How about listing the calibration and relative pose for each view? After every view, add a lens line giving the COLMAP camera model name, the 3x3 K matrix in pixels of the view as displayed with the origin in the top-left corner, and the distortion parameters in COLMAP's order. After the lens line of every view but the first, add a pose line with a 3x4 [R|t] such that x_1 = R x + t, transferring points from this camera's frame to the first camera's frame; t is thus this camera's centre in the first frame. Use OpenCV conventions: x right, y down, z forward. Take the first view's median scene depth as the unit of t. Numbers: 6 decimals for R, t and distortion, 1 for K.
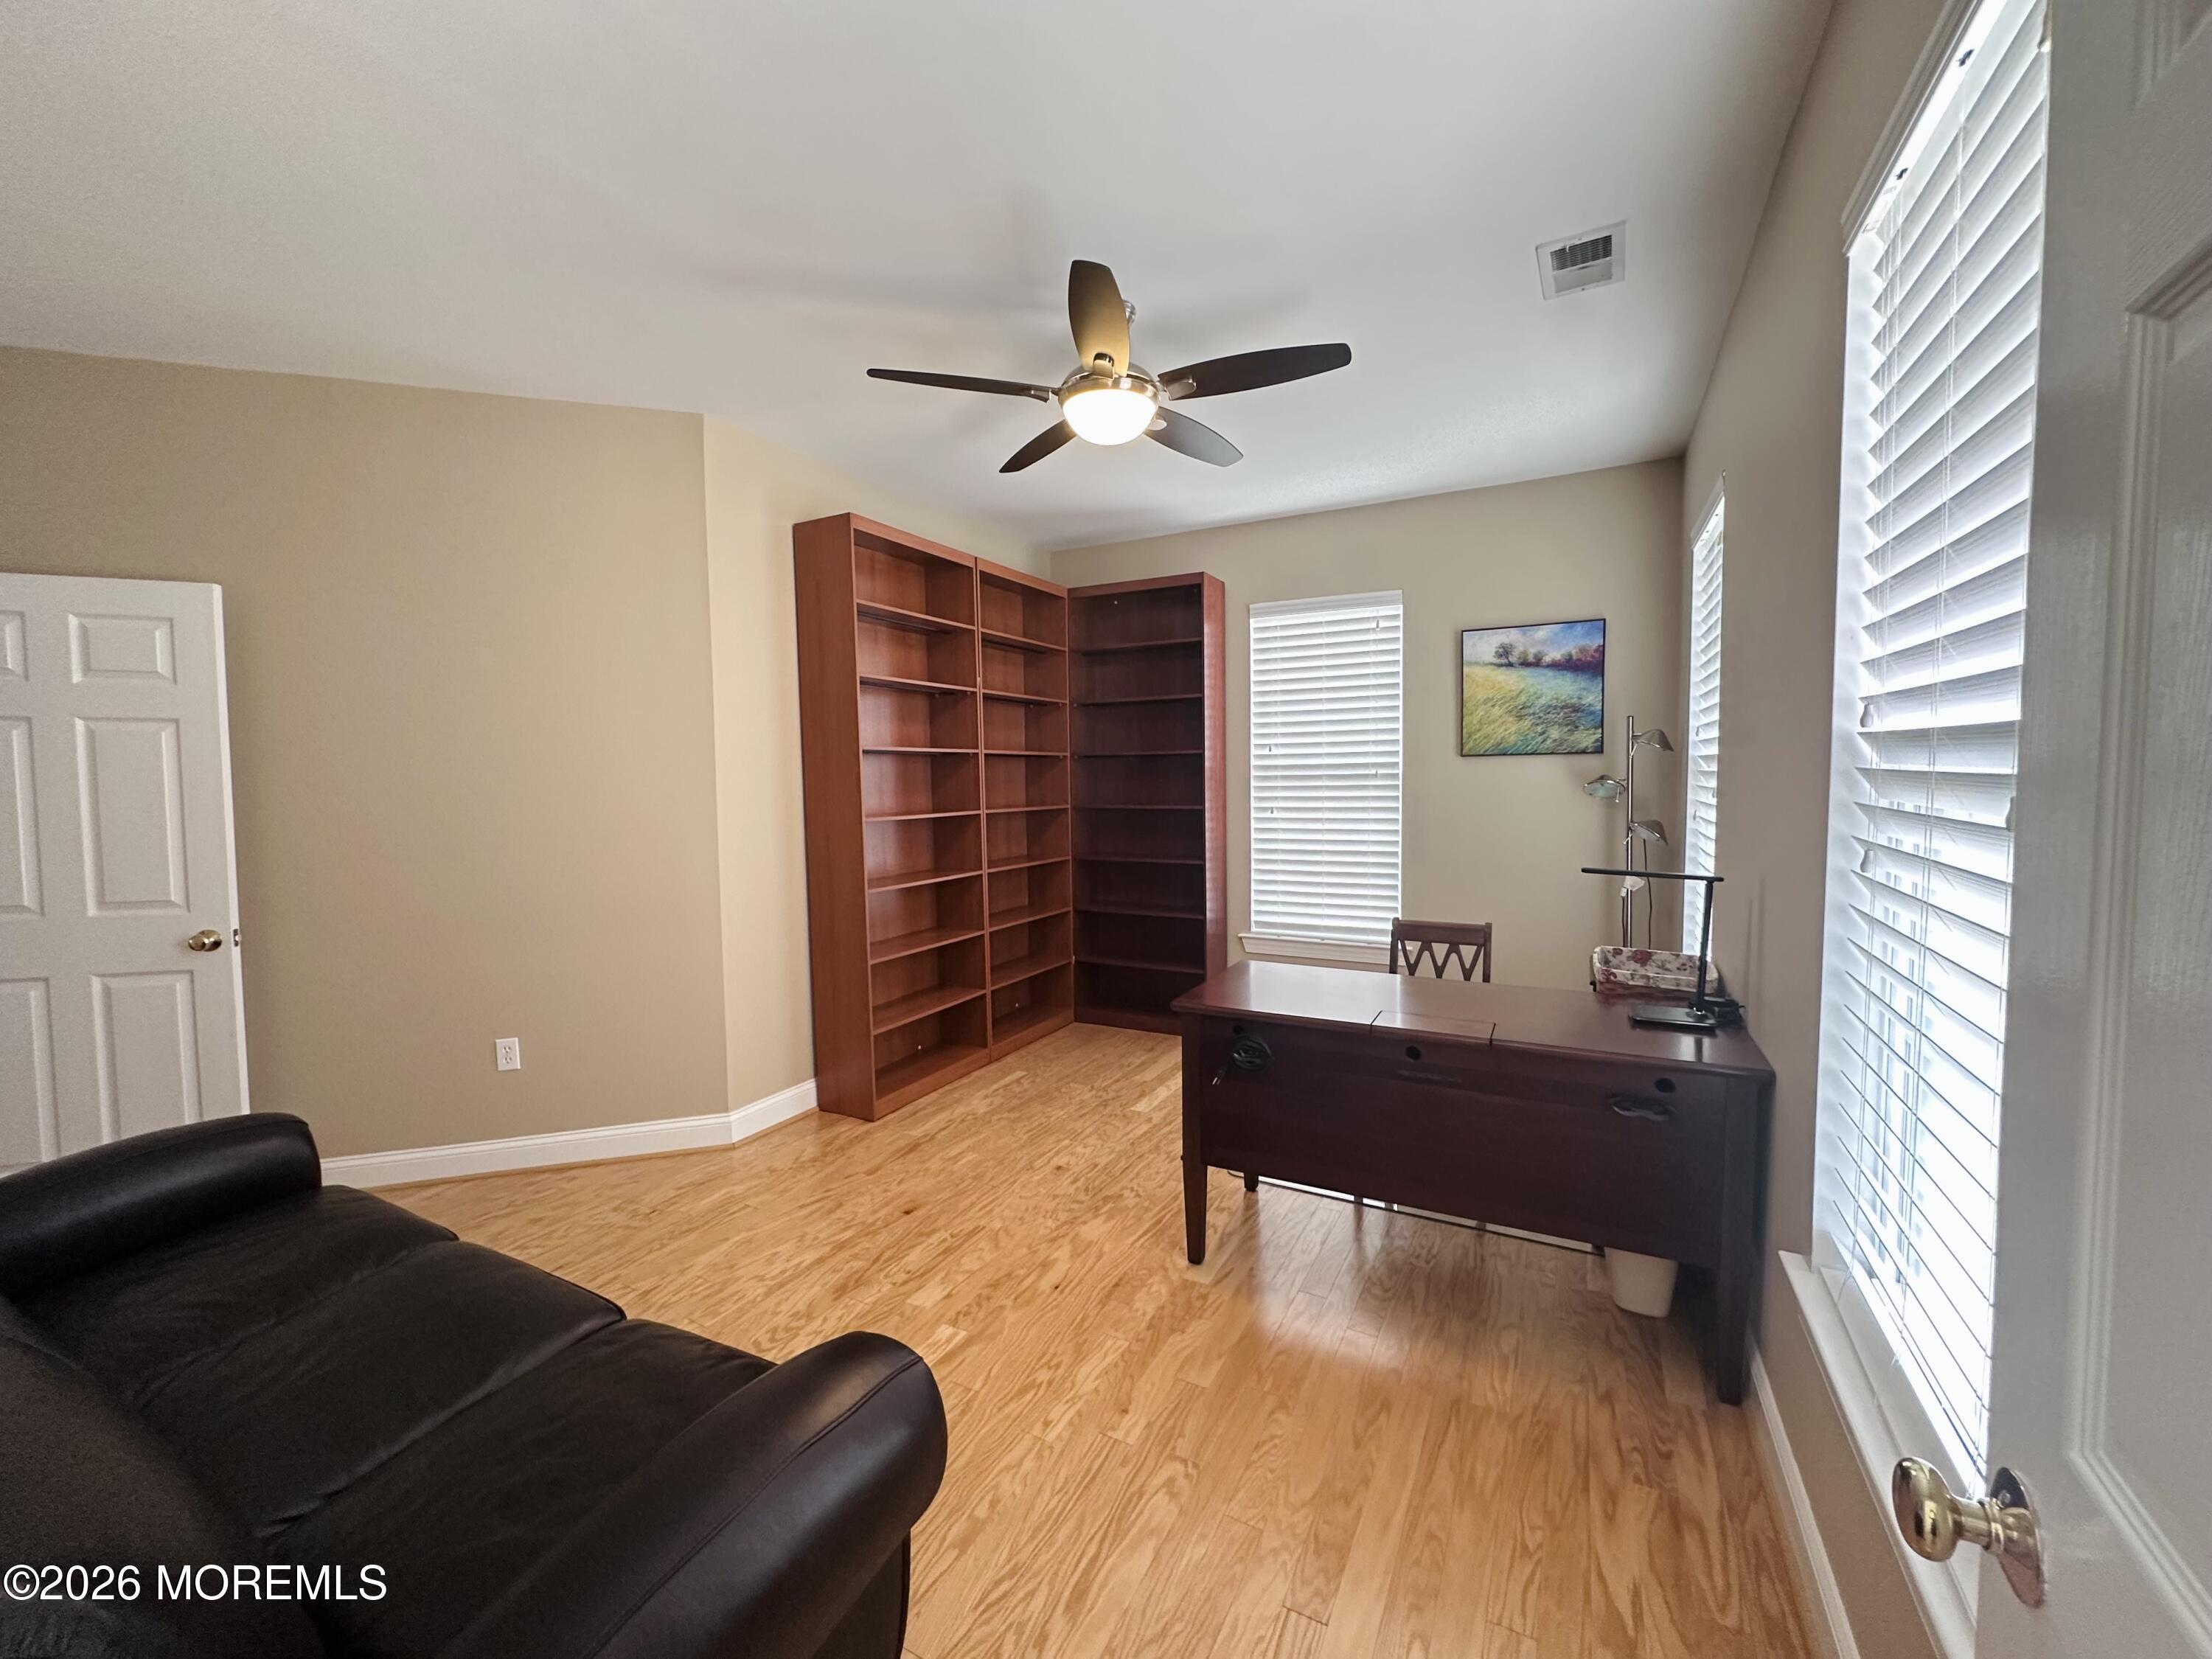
lens RADIAL K [[895.9, 0, 1106.0], [0, 895.9, 829.5], [0, 0, 1]] dist [0.000395, 0.000035]
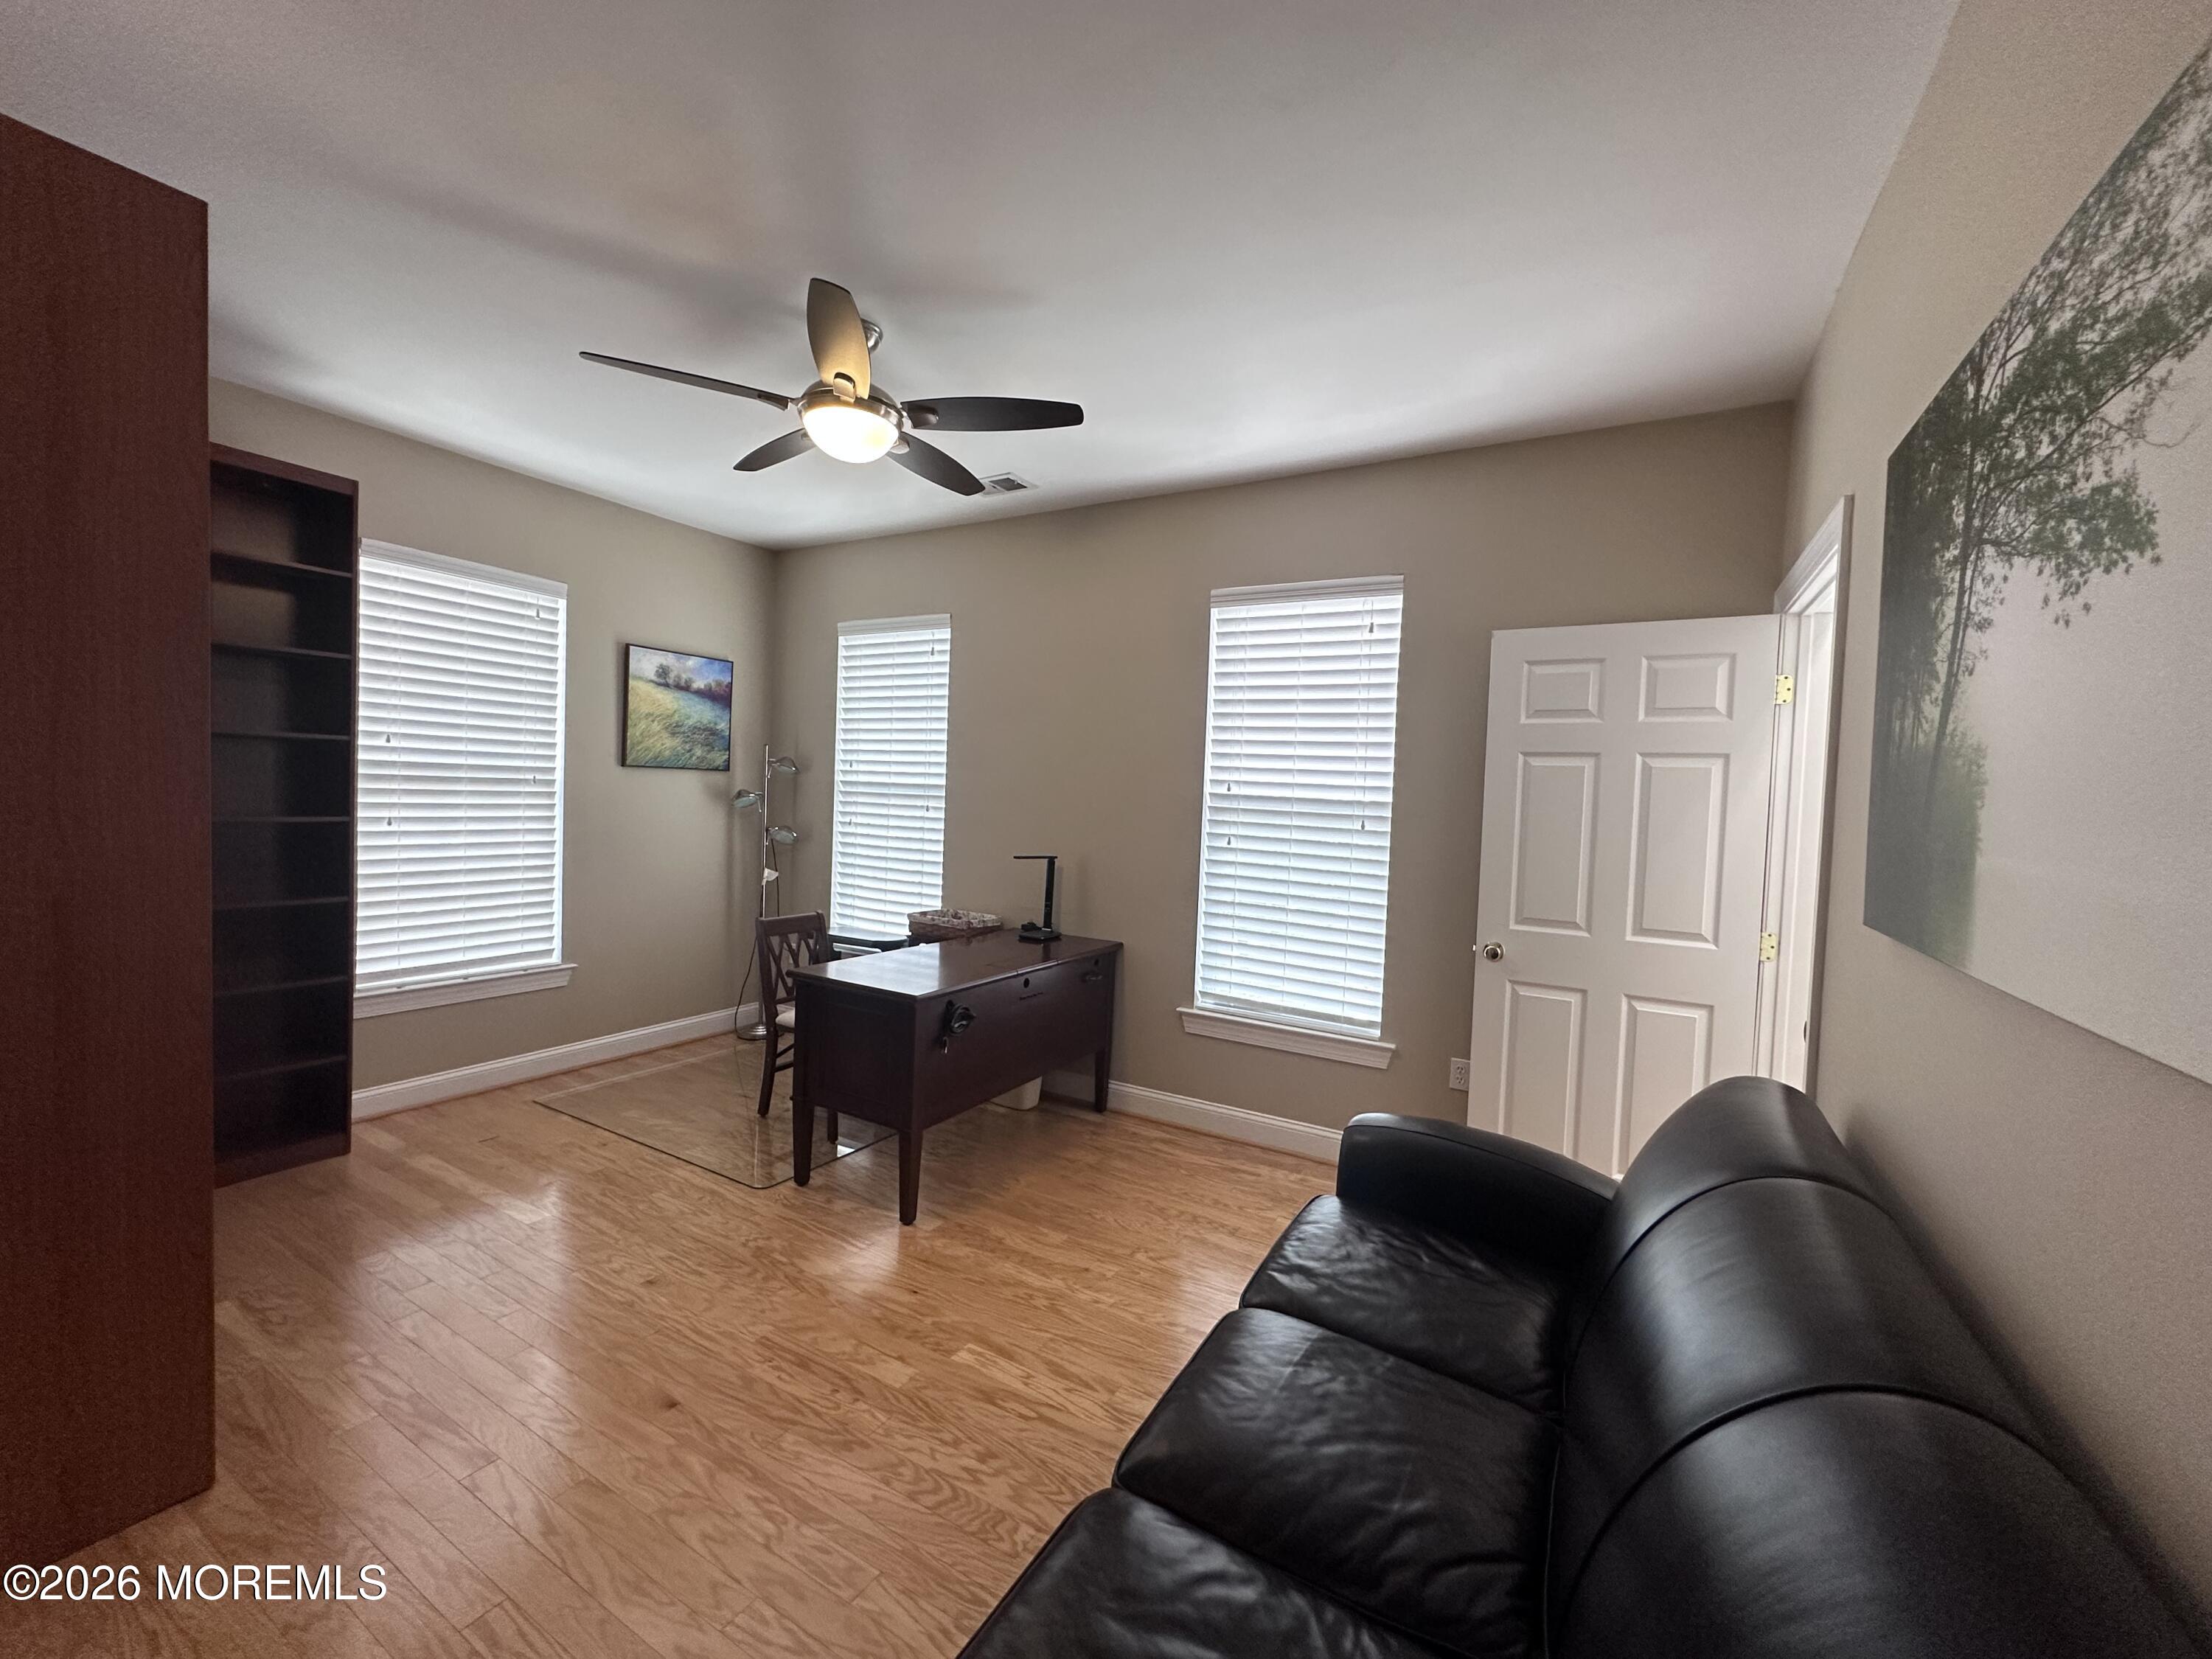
lens RADIAL K [[895.9, 0, 1106.0], [0, 895.9, 829.5], [0, 0, 1]] dist [0.000395, 0.000035]
pose [[0.025363, -0.022734, 0.999420, -0.642996], [0.025253, 0.999437, 0.022094, -0.019484], [-0.999359, 0.024678, 0.025923, 0.452192]]
